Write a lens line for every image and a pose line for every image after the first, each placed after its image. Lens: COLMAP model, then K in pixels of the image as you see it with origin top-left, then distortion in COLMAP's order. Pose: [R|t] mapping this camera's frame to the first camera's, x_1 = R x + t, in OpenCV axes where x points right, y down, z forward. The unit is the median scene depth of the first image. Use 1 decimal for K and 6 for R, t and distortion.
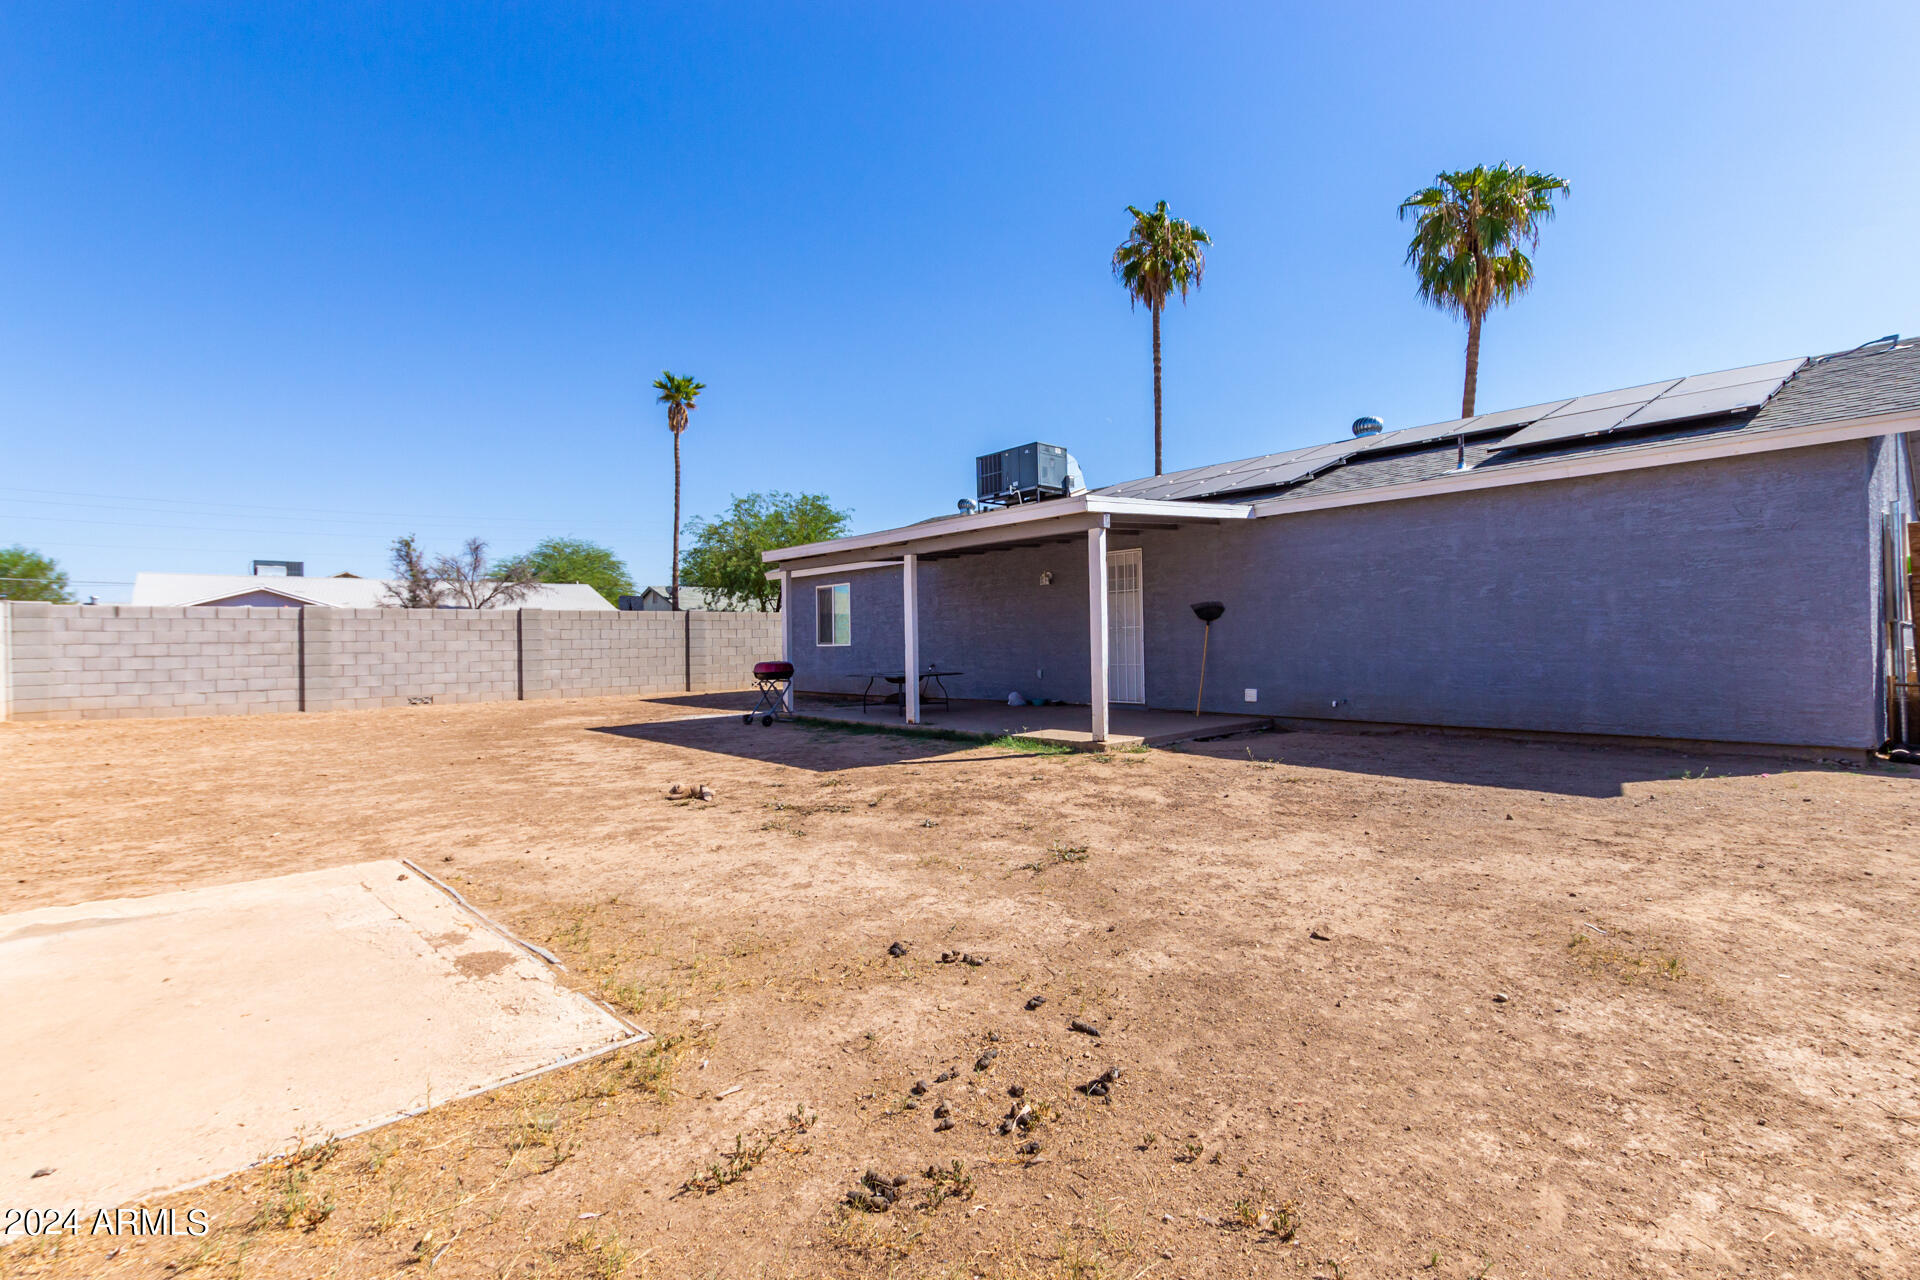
lens RADIAL K [[895.4, 0, 954.0], [0, 895.4, 642.2], [0, 0, 1]] dist [0.004300, -0.000565]
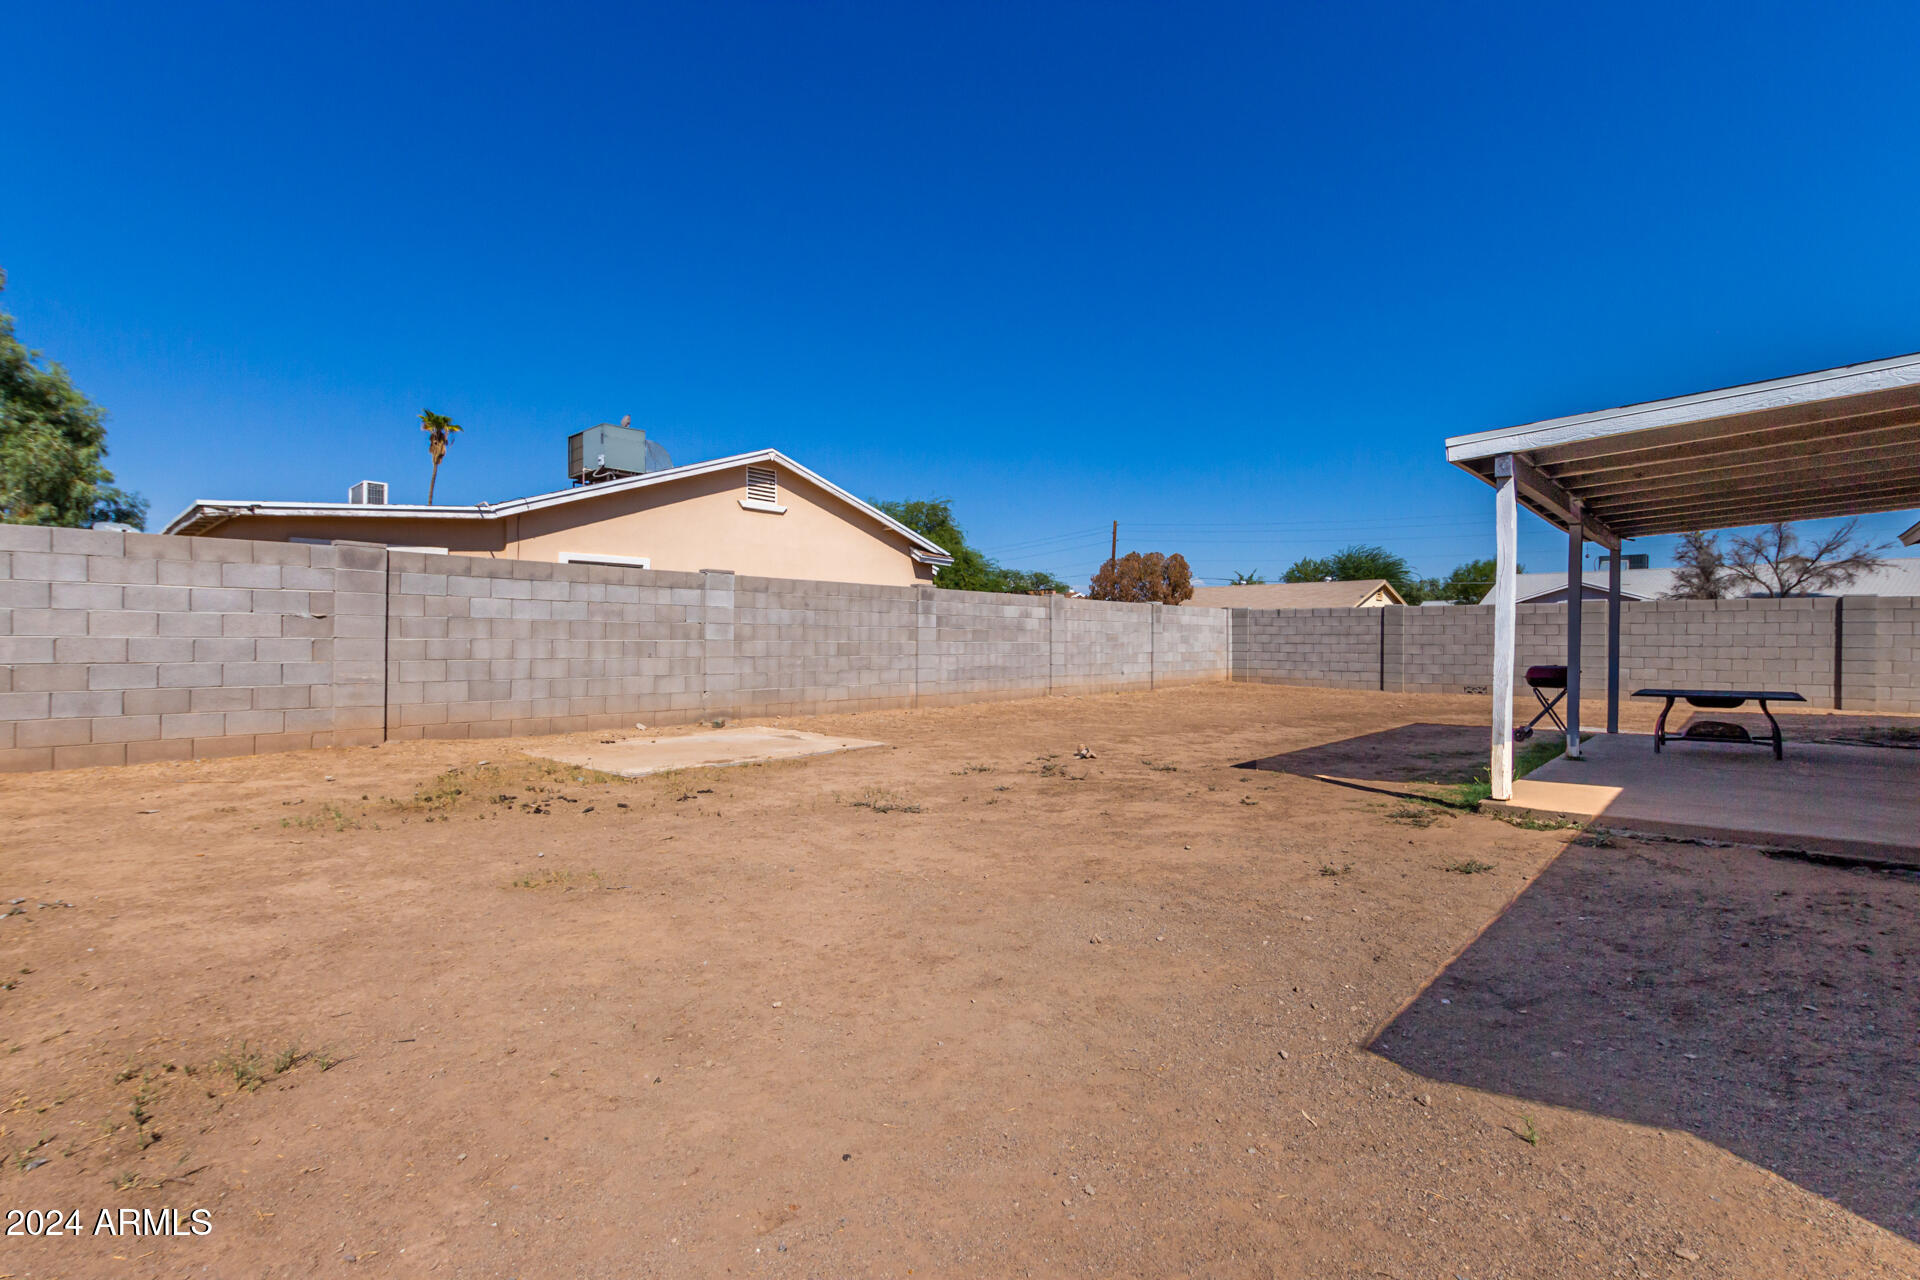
lens RADIAL K [[872.5, 0, 960.0], [0, 872.5, 640.0], [0, 0, 1]] dist [-0.003852, -0.000973]
pose [[0.119048, 0.017673, -0.992731, 0.419624], [-0.007699, 0.999828, 0.016876, -0.008845], [0.992859, 0.005634, 0.119164, 0.285415]]
